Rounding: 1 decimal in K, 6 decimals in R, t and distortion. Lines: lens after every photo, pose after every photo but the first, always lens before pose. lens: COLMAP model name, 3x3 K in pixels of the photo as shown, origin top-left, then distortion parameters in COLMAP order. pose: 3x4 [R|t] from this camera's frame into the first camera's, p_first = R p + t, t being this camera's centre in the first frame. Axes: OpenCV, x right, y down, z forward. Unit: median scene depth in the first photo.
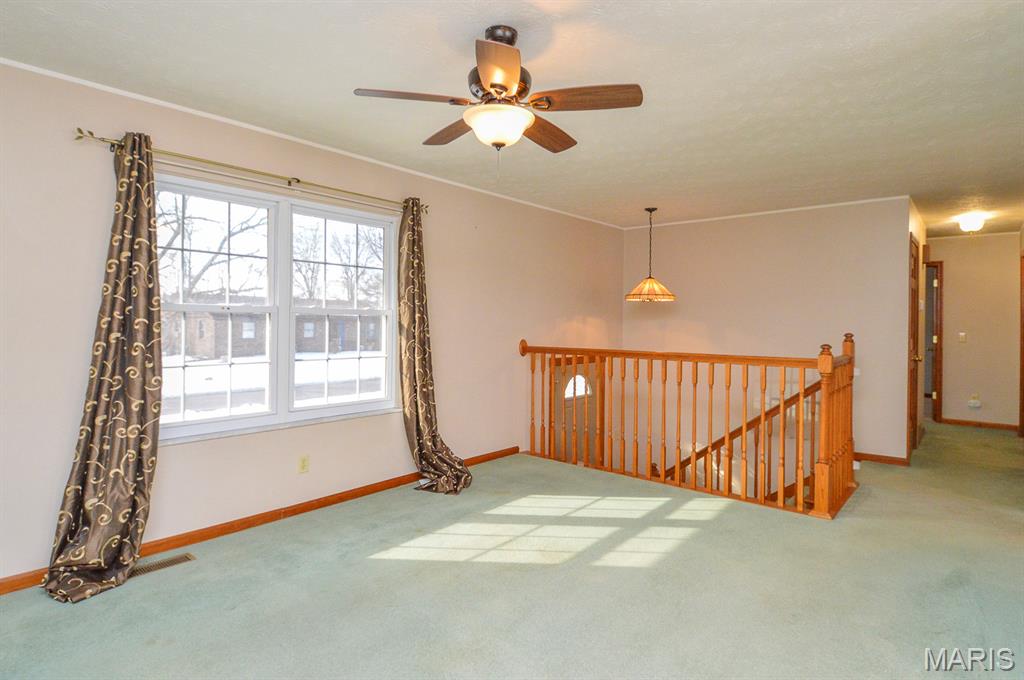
lens RADIAL K [[550.3, 0, 519.3], [0, 550.3, 337.0], [0, 0, 1]] dist [0.018241, -0.026047]
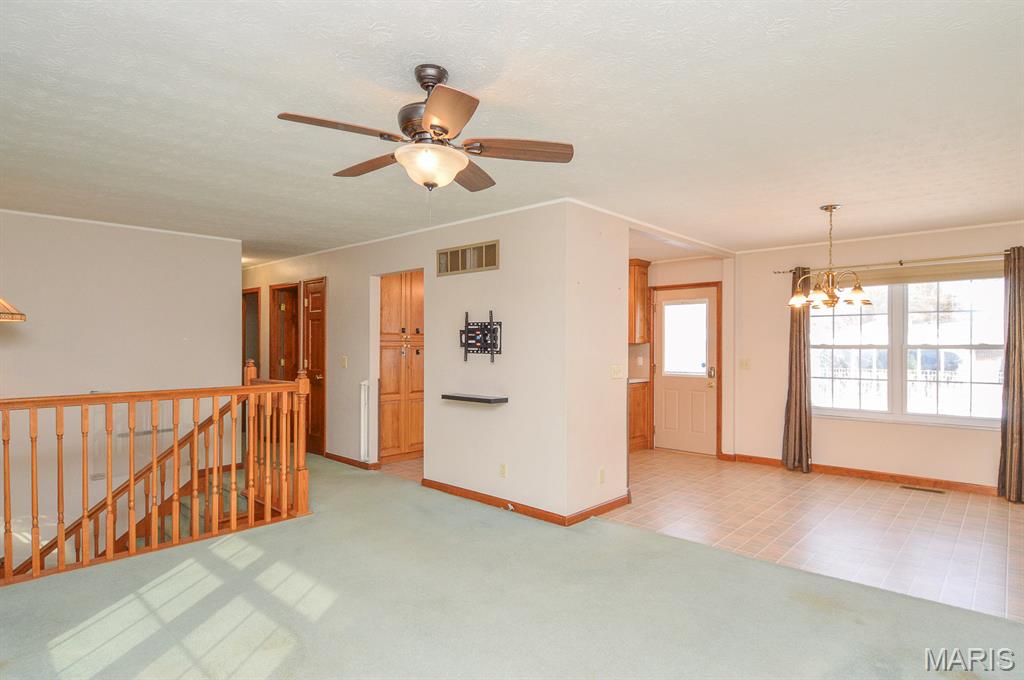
lens RADIAL K [[550.3, 0, 519.3], [0, 550.3, 337.0], [0, 0, 1]] dist [0.018241, -0.026047]
pose [[0.021655, -0.000364, 0.999765, -0.570656], [0.023977, 0.999712, -0.000156, -0.041701], [-0.999478, 0.023975, 0.021658, 0.450289]]
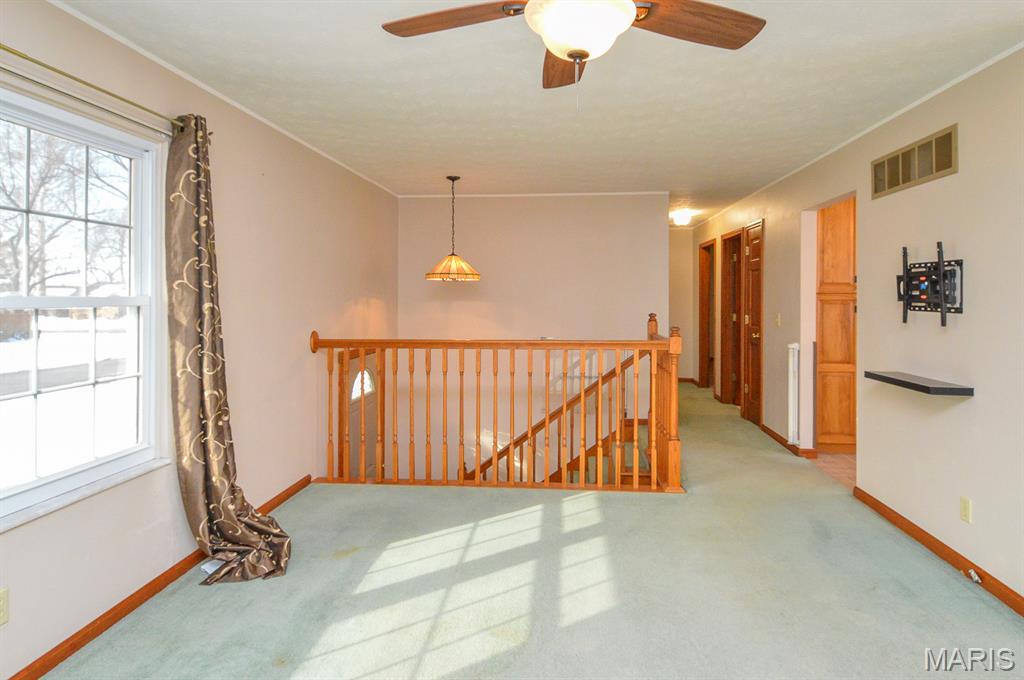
lens RADIAL K [[552.2, 0, 531.2], [0, 552.2, 302.5], [0, 0, 1]] dist [-0.002291, -0.000890]
pose [[0.806303, -0.016590, 0.591271, -0.257170], [0.024015, 0.999701, -0.004699, -0.030497], [-0.591016, 0.017988, 0.806459, 0.280009]]
